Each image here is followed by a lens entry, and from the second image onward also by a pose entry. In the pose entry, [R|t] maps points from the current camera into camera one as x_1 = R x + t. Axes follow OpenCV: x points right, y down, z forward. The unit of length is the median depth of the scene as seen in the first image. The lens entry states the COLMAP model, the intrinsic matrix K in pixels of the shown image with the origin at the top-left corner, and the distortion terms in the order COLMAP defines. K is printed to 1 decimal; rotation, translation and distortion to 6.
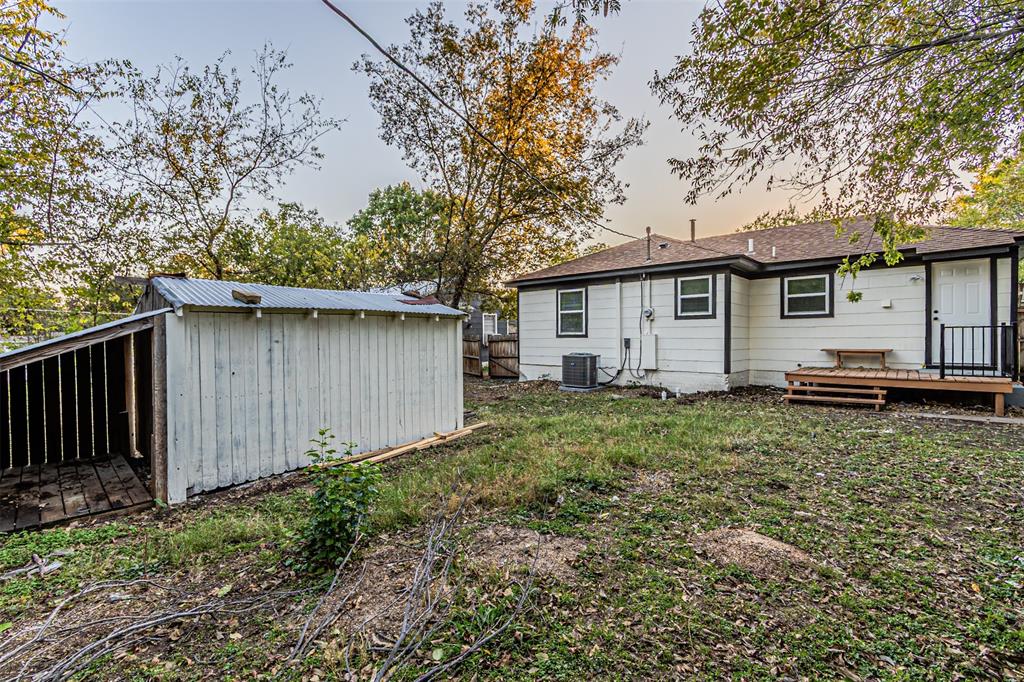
lens RADIAL K [[444.6, 0, 511.5], [0, 444.6, 339.9], [0, 0, 1]] dist [0.007375, -0.002447]
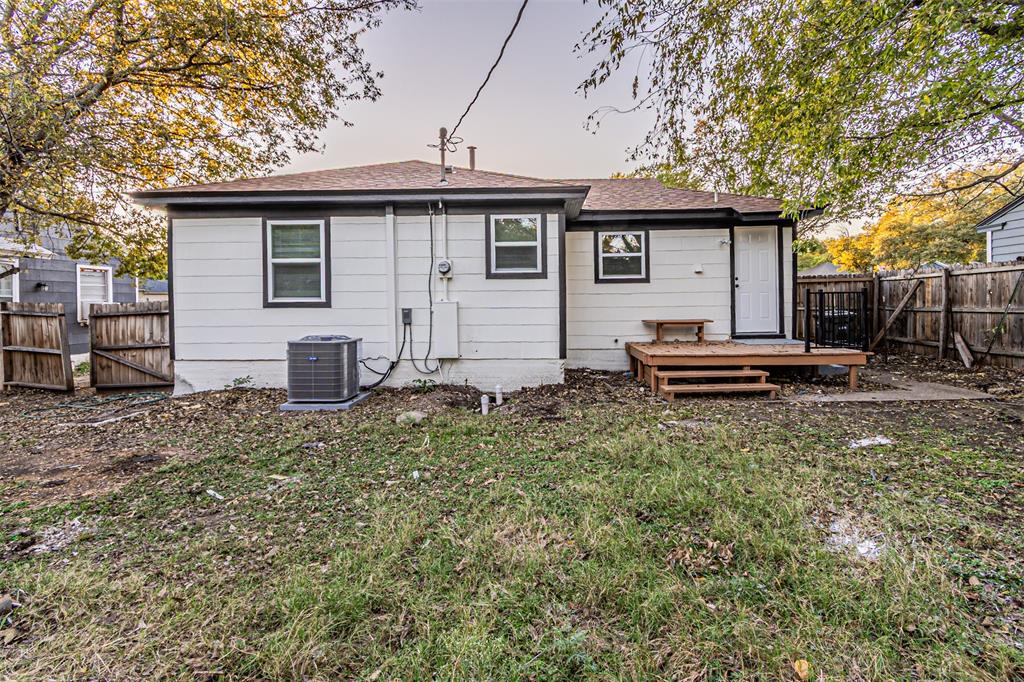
lens RADIAL K [[444.6, 0, 511.8], [0, 444.6, 310.1], [0, 0, 1]] dist [0.007375, -0.002447]
pose [[0.764498, -0.004819, 0.644608, -0.019131], [0.007636, 0.999970, -0.001580, 0.001011], [-0.644581, 0.006130, 0.764511, 0.453995]]
